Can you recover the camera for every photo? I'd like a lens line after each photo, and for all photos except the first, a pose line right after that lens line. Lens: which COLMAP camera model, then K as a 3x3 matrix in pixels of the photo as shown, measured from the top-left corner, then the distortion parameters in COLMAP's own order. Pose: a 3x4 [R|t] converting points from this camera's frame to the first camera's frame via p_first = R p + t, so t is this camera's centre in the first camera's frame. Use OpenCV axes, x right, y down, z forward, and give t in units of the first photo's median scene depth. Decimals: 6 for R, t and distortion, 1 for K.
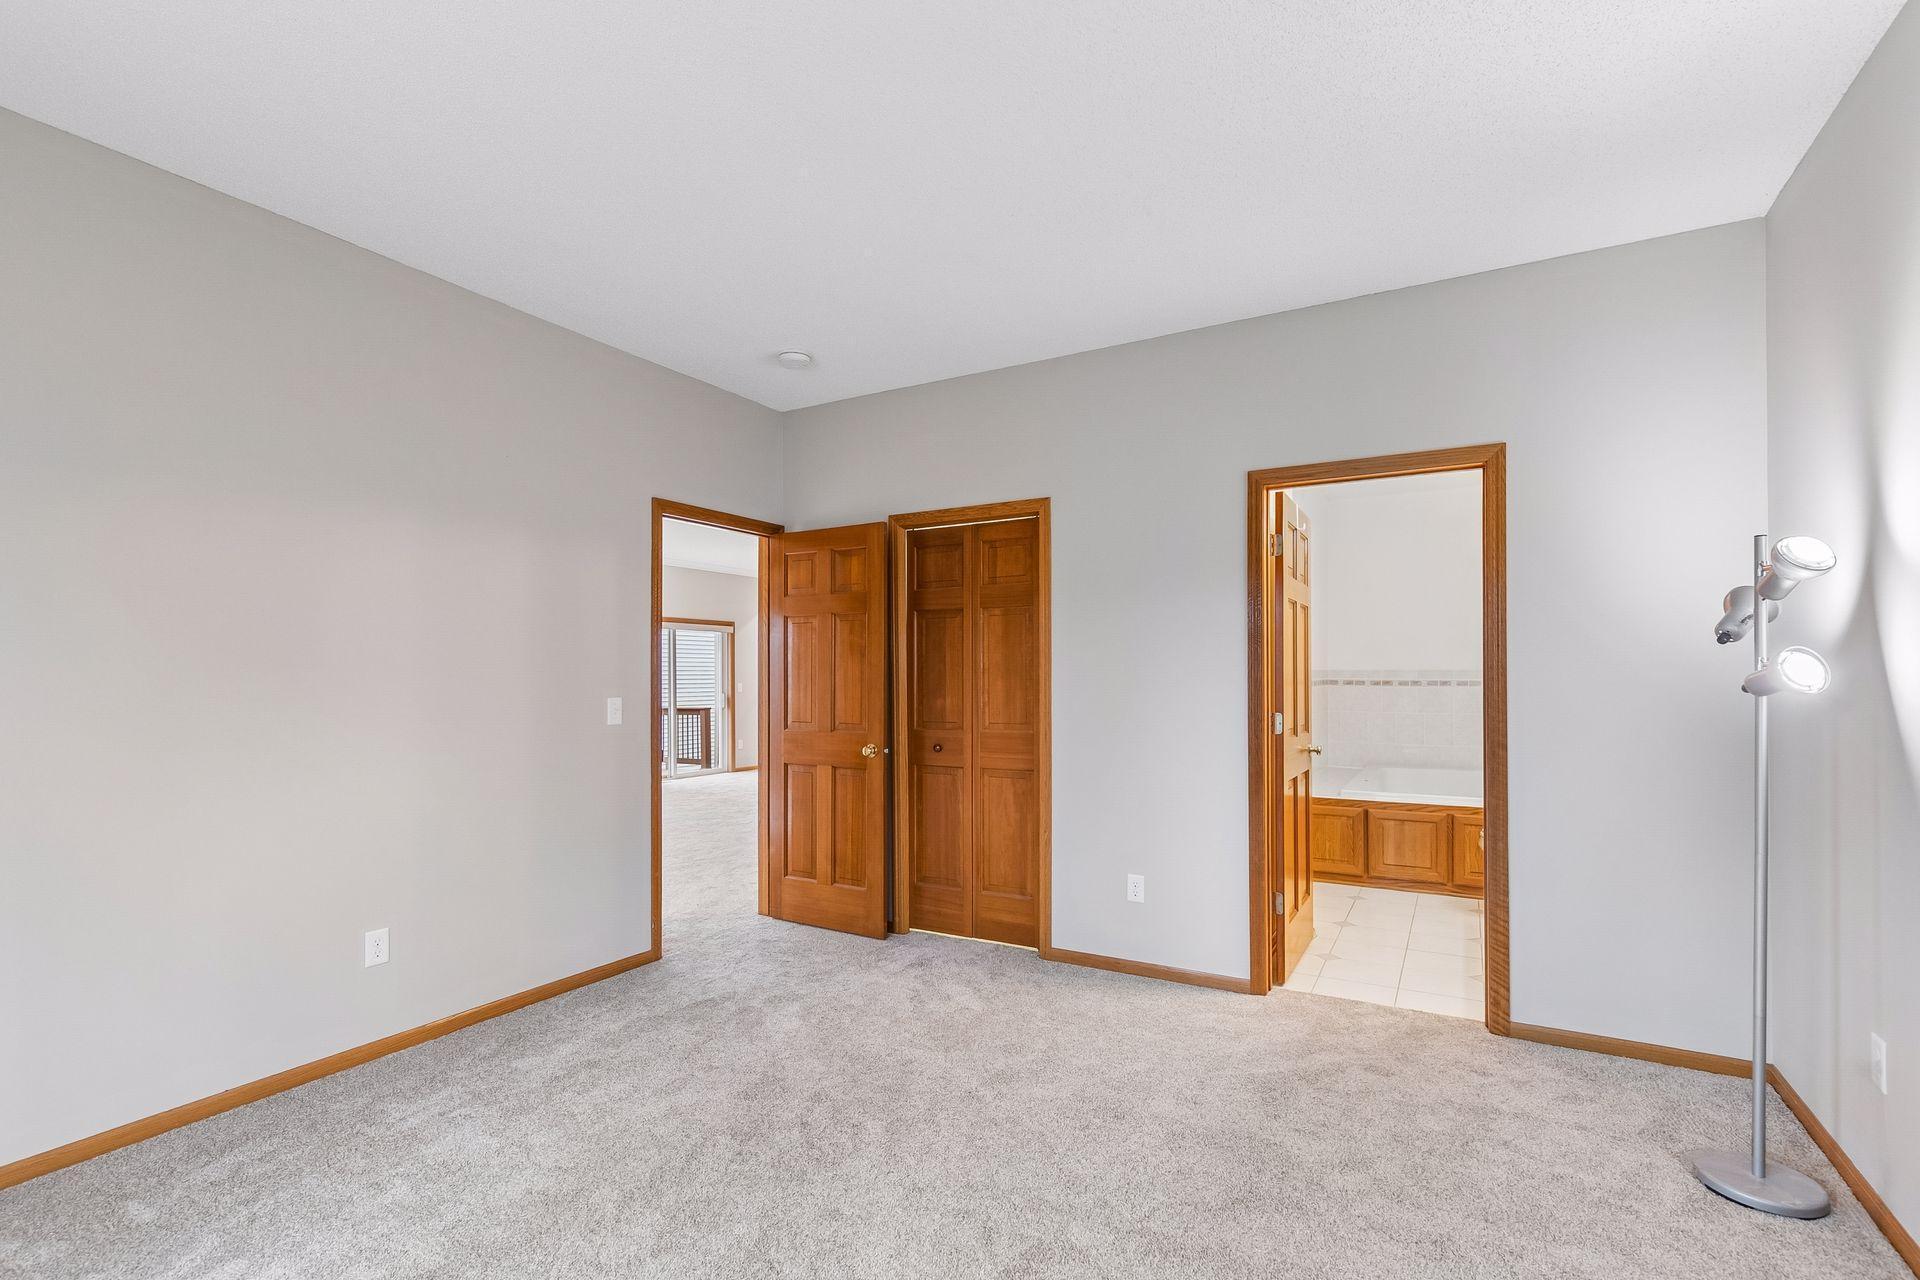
lens RADIAL K [[942.8, 0, 960.0], [0, 942.8, 666.3], [0, 0, 1]] dist [-0.000025, -0.000119]
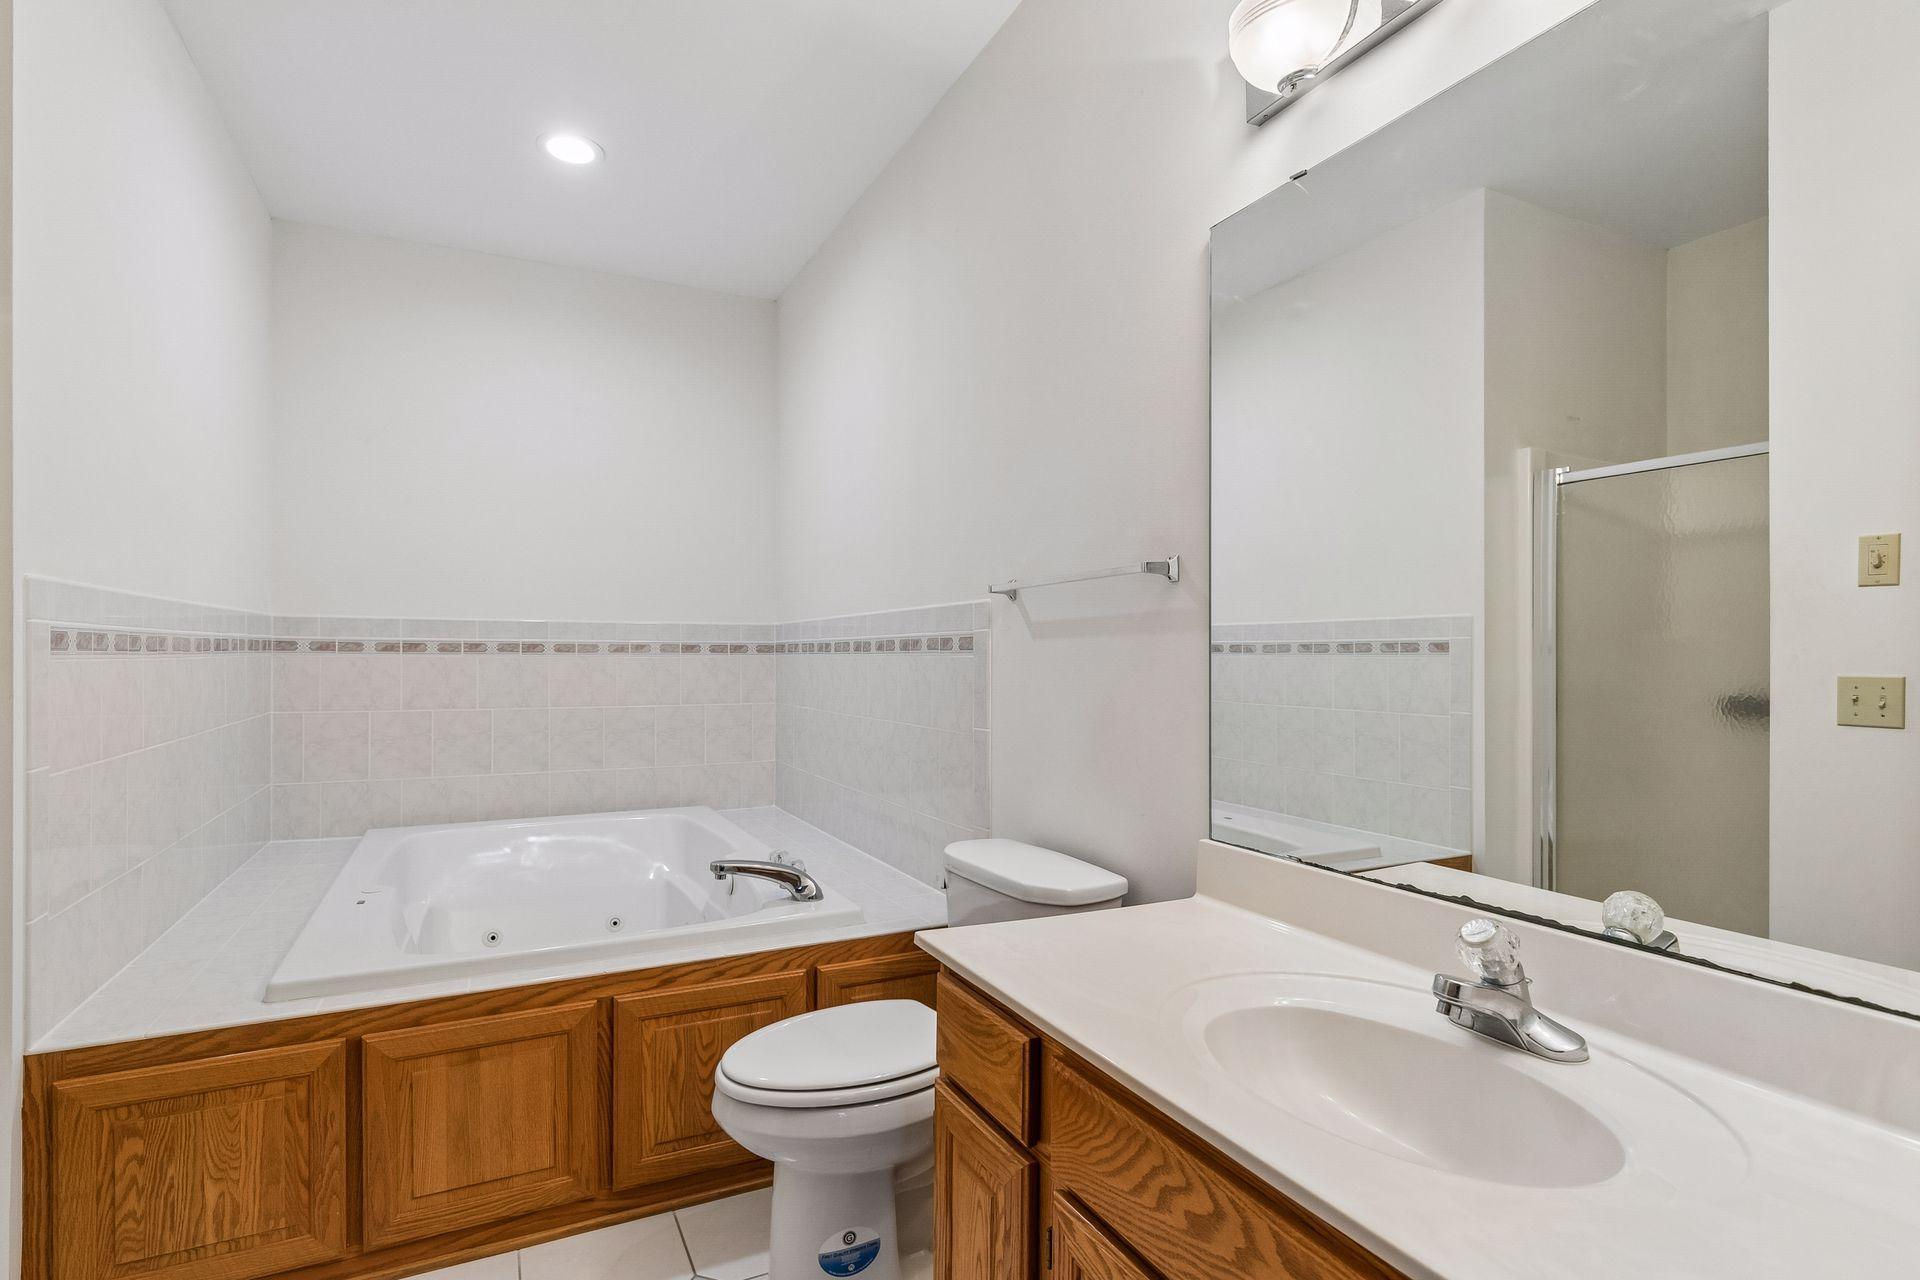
lens RADIAL K [[942.8, 0, 960.0], [0, 942.8, 666.3], [0, 0, 1]] dist [-0.000025, -0.000119]
pose [[0.573993, -0.012221, 0.818769, 0.289643], [-0.015190, 0.999558, 0.025568, 0.014287], [-0.818719, -0.027113, 0.573553, 0.654647]]
